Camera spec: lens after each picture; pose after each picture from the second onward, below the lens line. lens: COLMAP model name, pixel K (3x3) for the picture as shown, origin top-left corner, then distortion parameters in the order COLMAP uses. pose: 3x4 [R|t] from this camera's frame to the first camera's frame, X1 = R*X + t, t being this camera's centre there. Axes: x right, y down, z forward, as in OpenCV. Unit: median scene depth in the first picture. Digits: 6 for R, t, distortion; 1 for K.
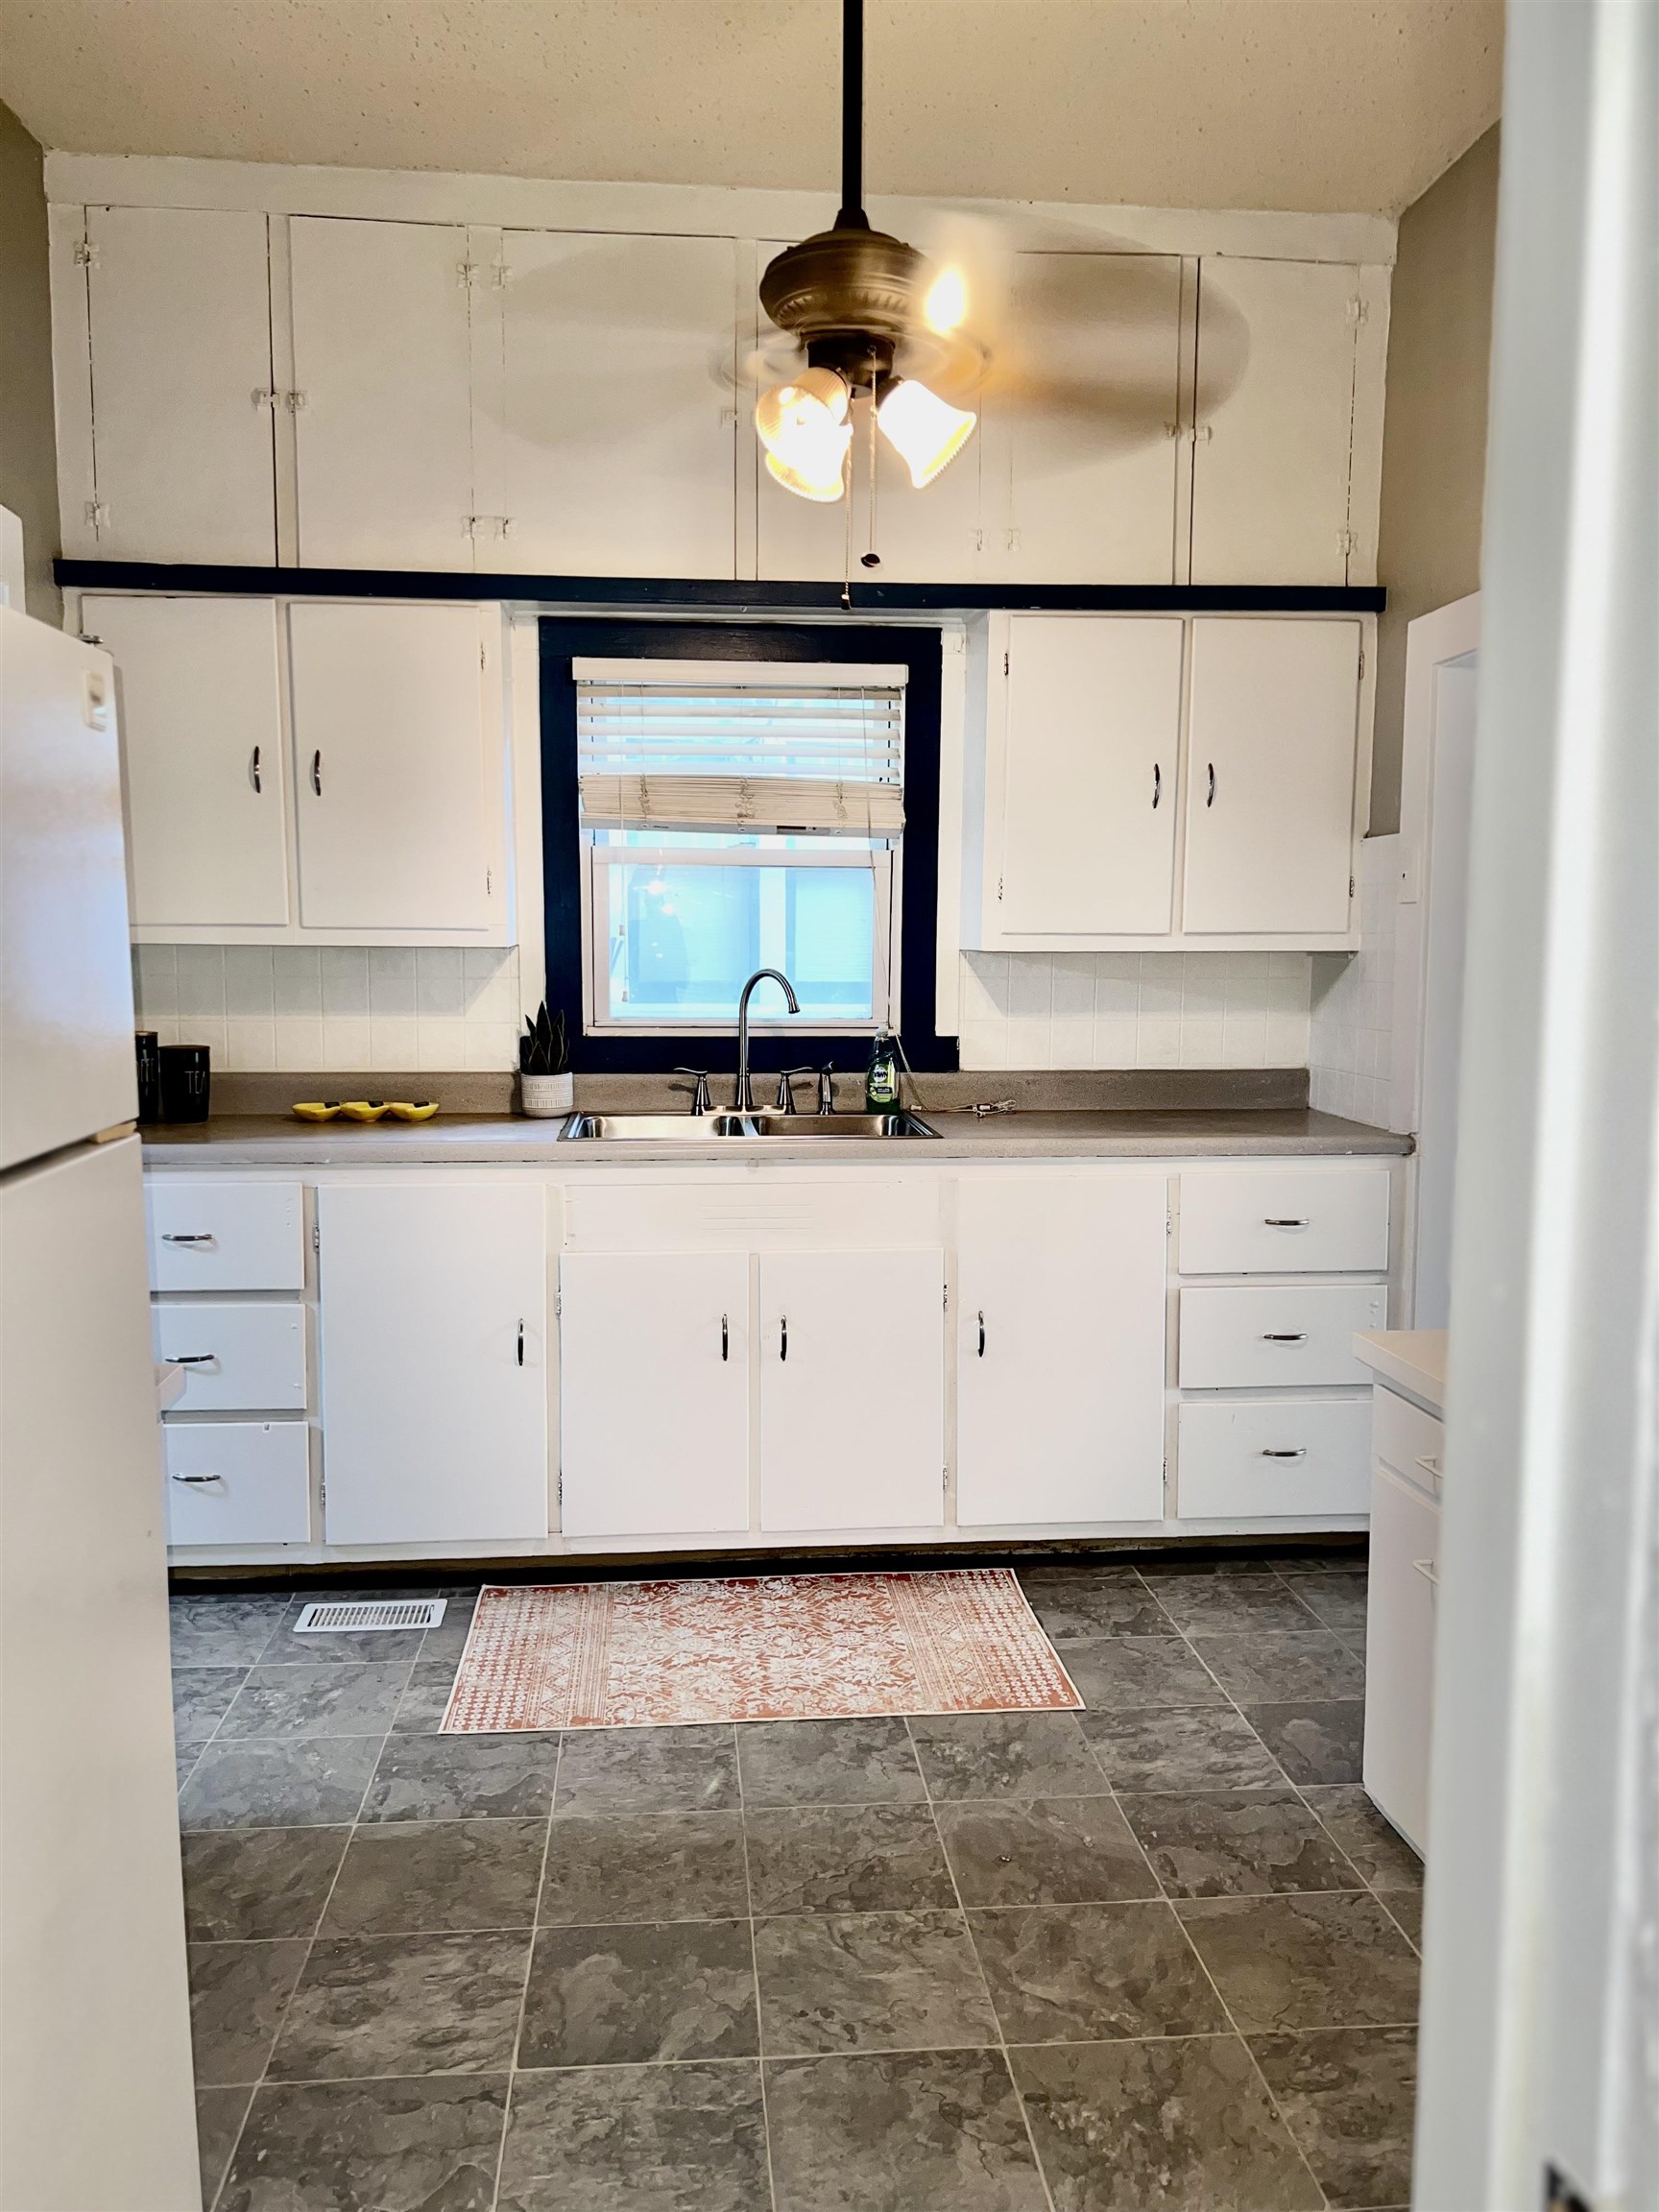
lens RADIAL K [[1650.1, 0, 824.8], [0, 1650.1, 1094.9], [0, 0, 1]] dist [0.049549, -0.063775]
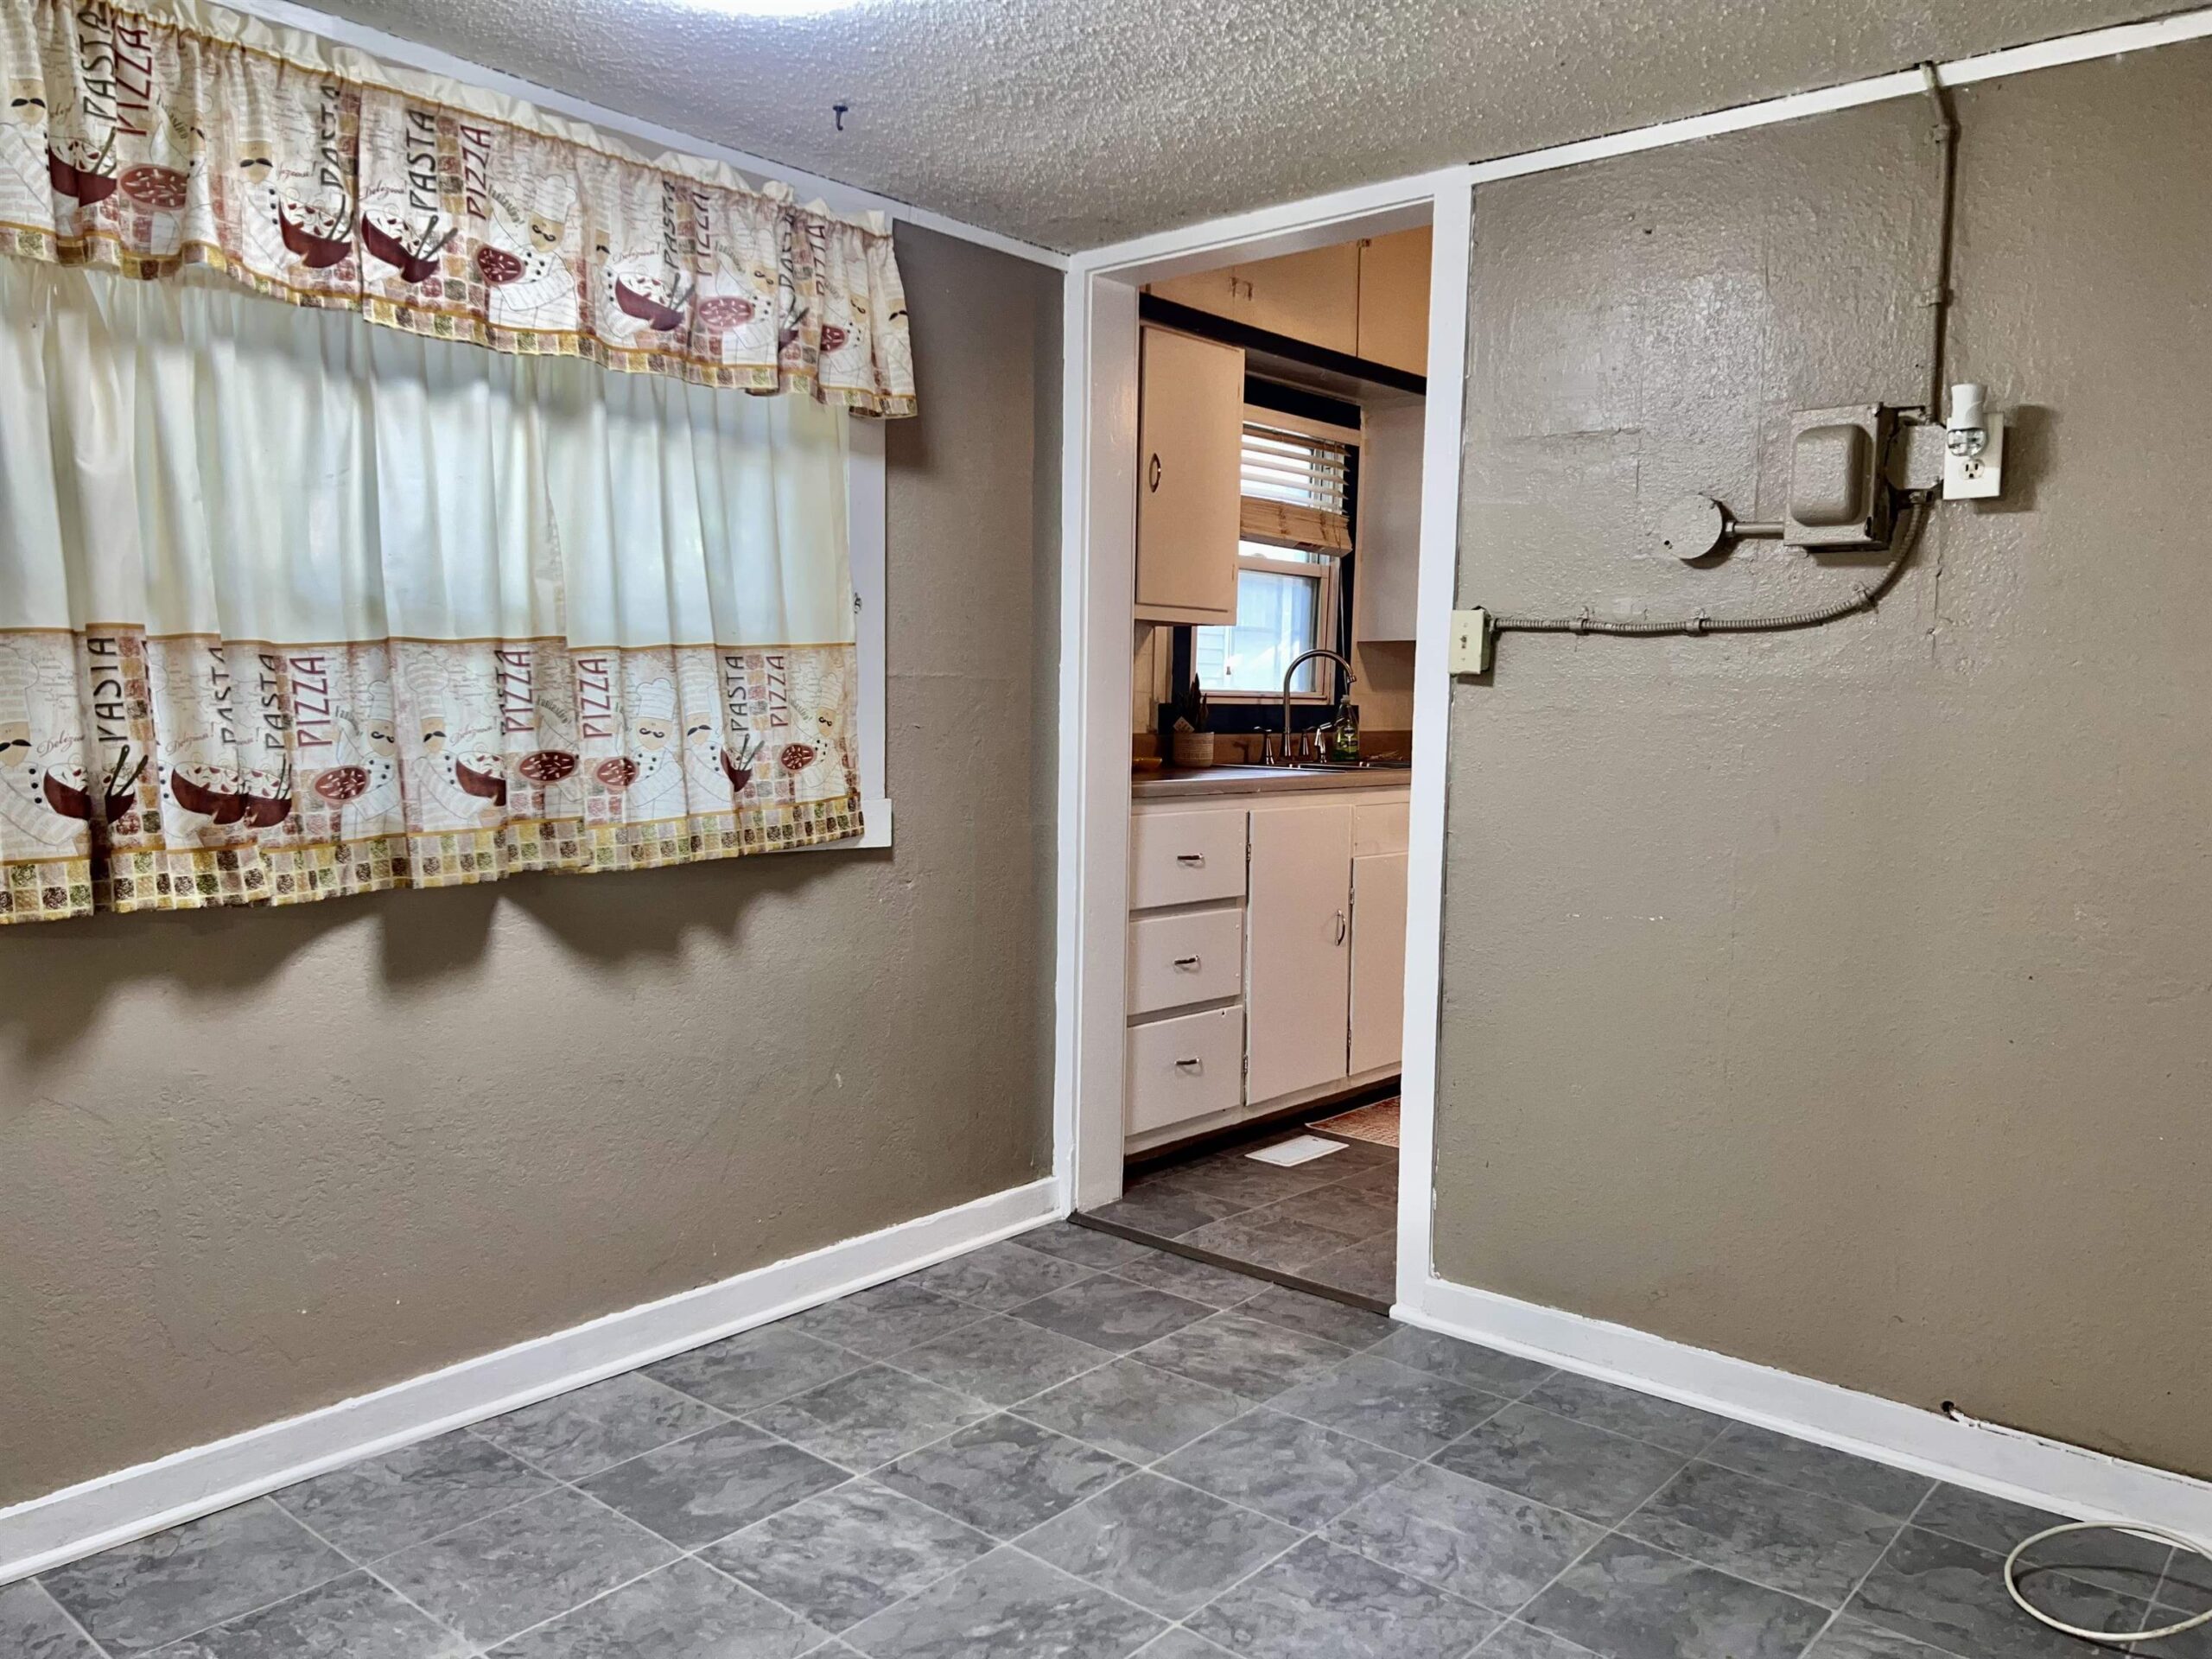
lens RADIAL K [[1650.1, 0, 1106.0], [0, 1650.1, 829.5], [0, 0, 1]] dist [0.049549, -0.063775]
pose [[0.724893, -0.044954, 0.687393, -1.068471], [0.049795, 0.998677, 0.012801, 0.040238], [-0.687060, 0.024950, 0.726172, 0.157266]]
